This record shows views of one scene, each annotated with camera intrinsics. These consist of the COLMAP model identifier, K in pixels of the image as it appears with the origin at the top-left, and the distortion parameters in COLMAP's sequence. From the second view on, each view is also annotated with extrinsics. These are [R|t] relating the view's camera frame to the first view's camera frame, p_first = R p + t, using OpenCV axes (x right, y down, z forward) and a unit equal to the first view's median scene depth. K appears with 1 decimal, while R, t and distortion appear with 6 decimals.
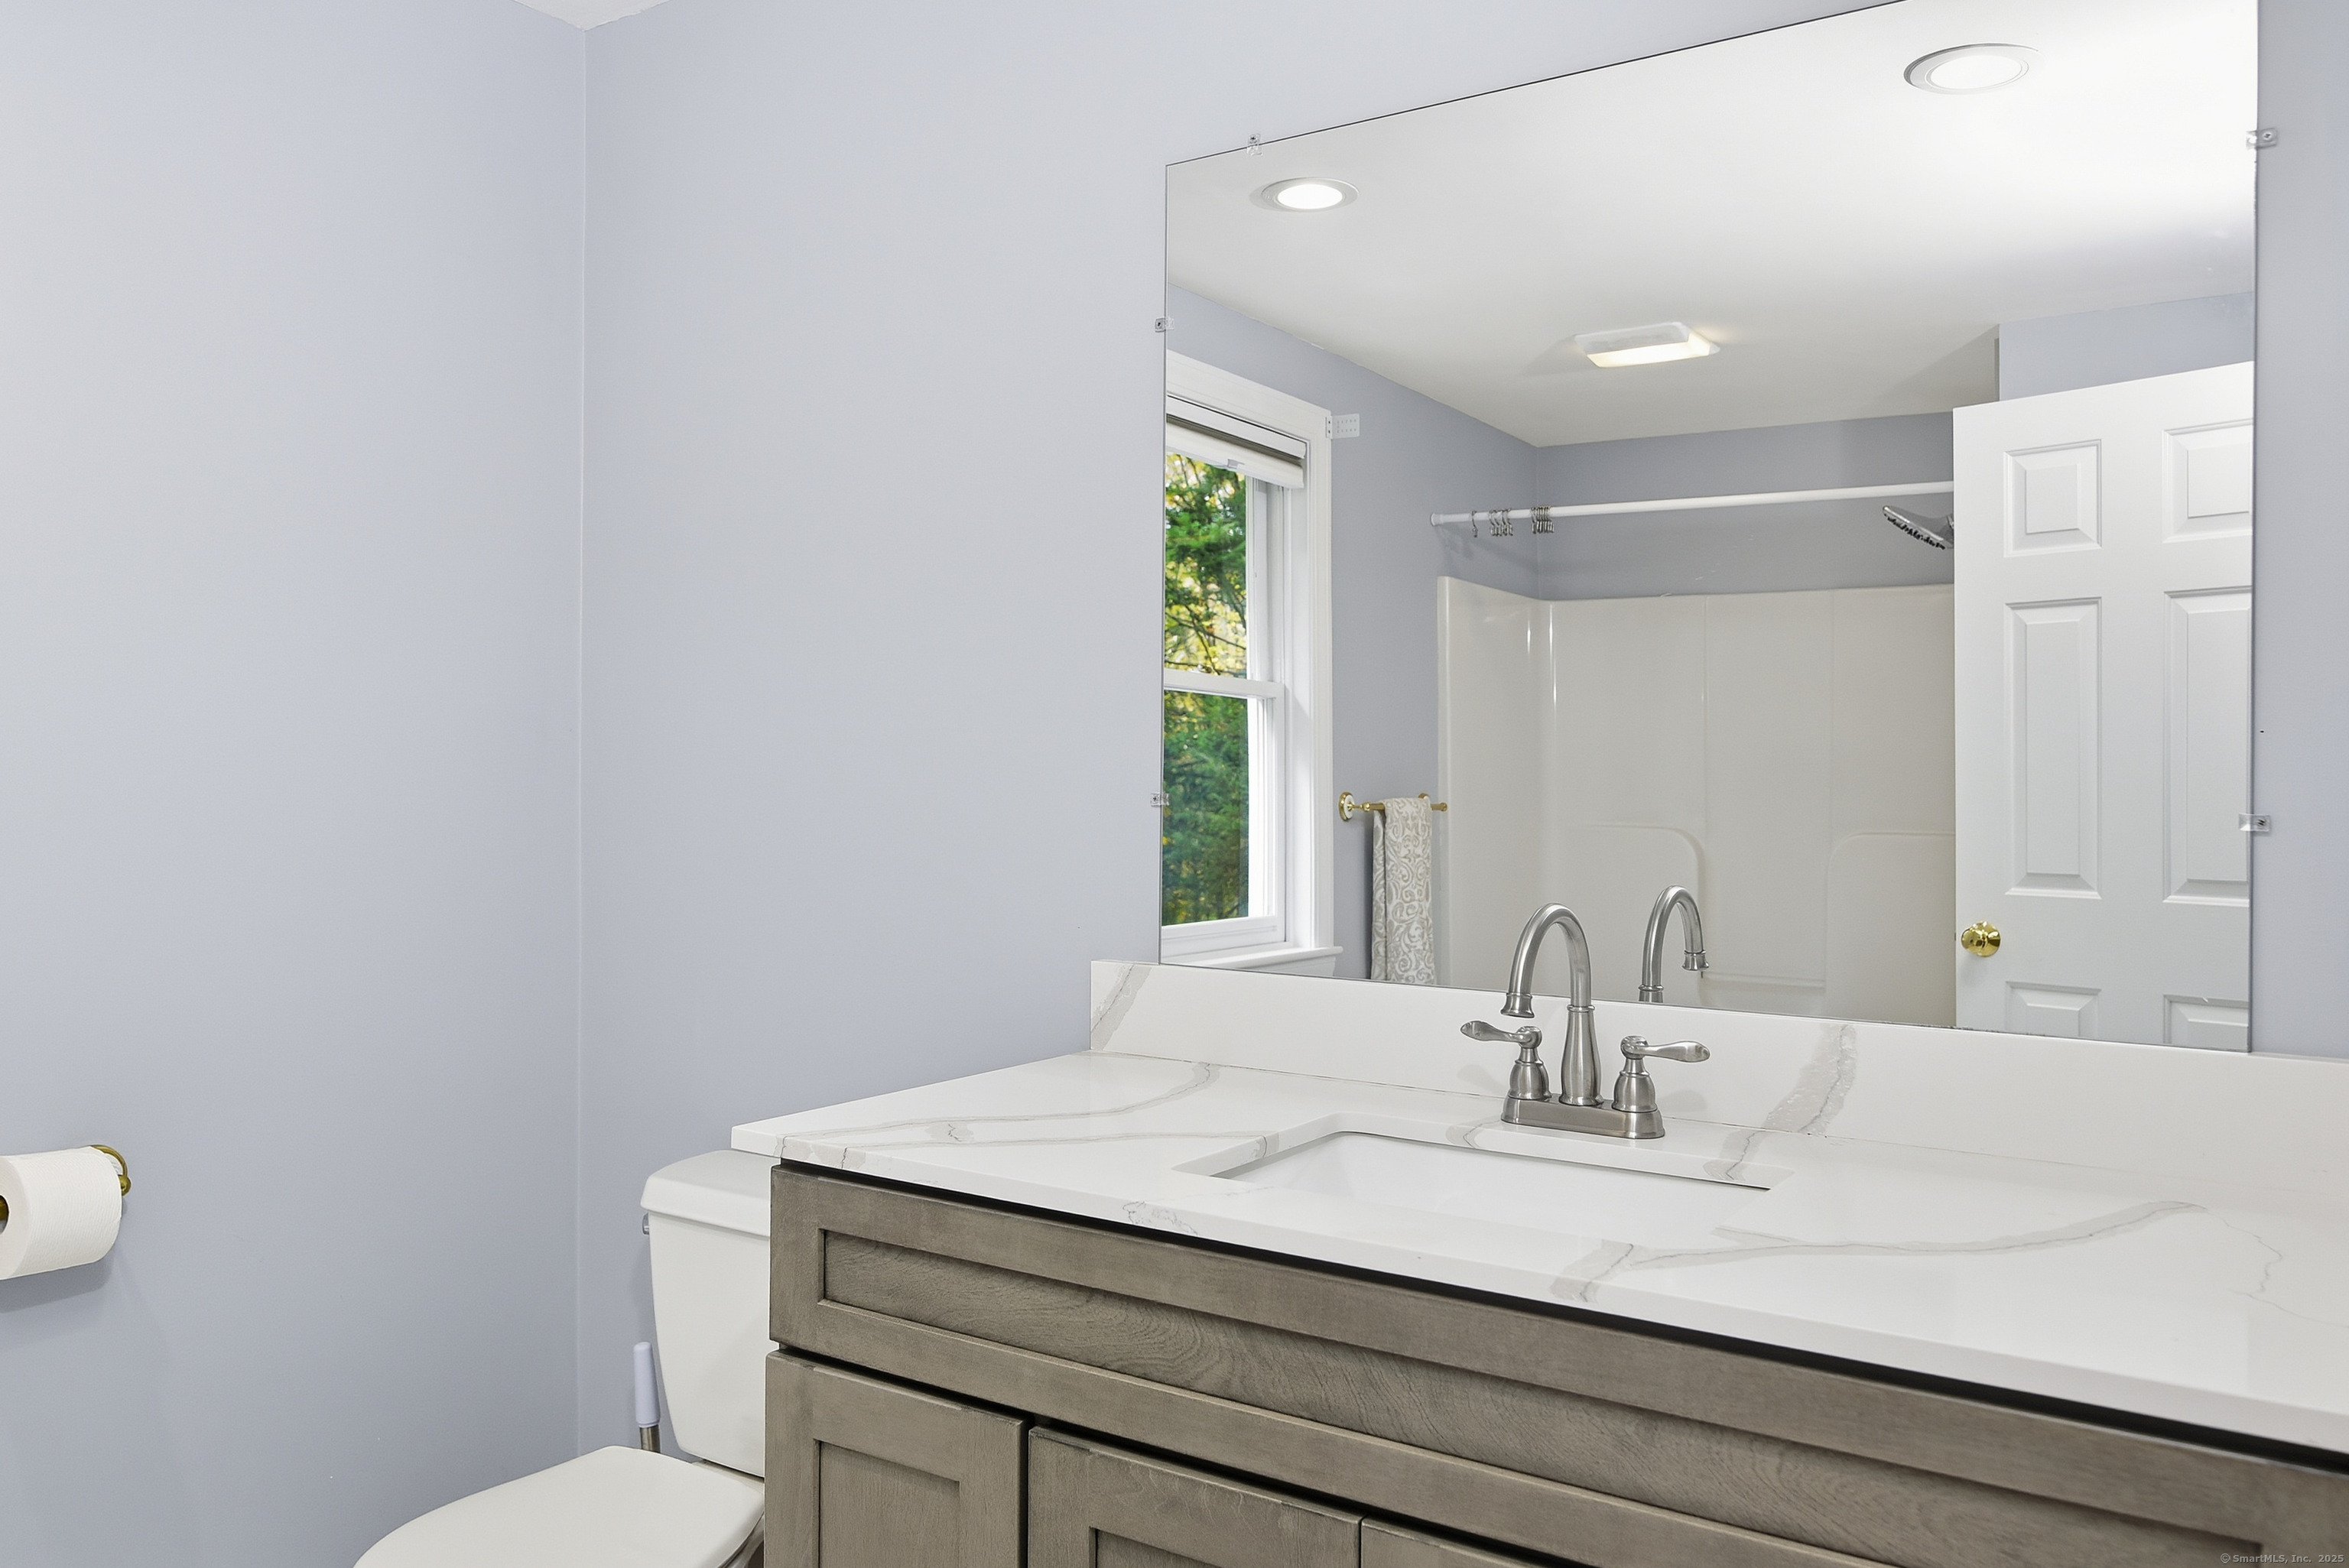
lens RADIAL K [[1753.1, 0, 1174.7], [0, 1753.1, 785.9], [0, 0, 1]] dist [-0.001083, -0.000702]
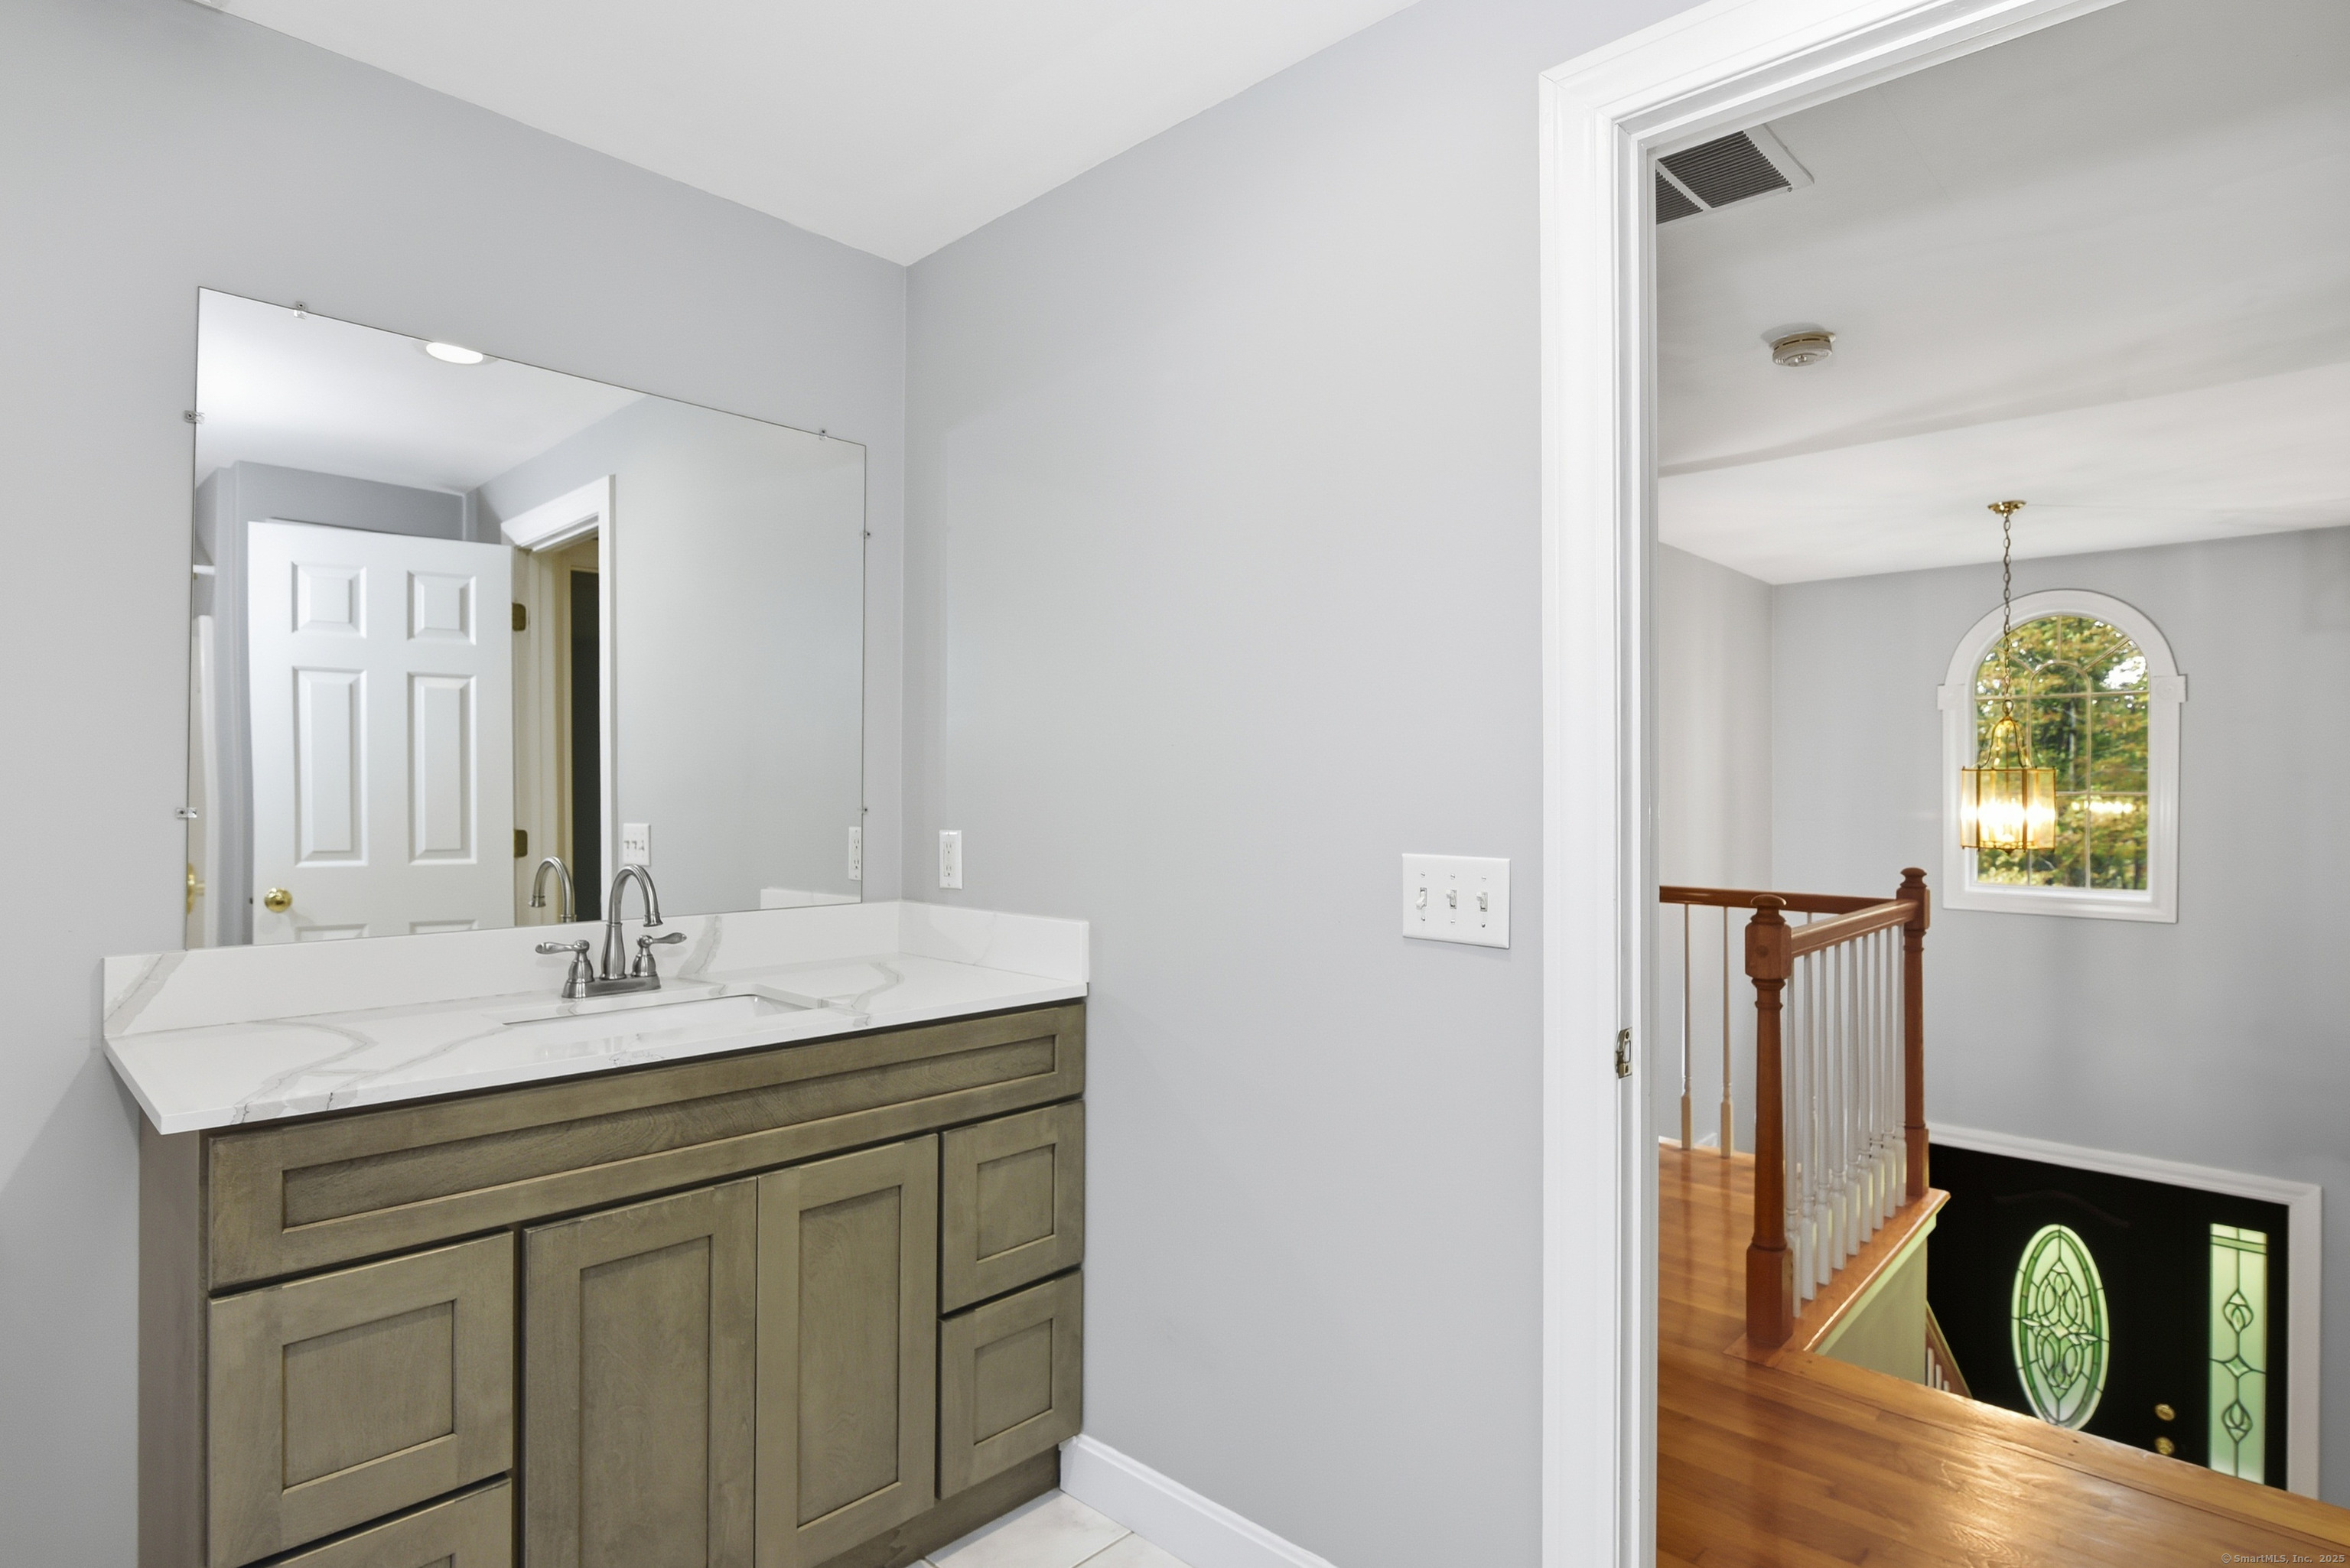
lens RADIAL K [[1250.3, 0, 1178.4], [0, 1250.3, 786.2], [0, 0, 1]] dist [-0.001691, -0.000015]
pose [[0.165779, -0.003350, 0.986157, -1.012105], [0.002747, 0.999992, 0.002935, -0.015106], [-0.986159, 0.002222, 0.165787, 0.262570]]
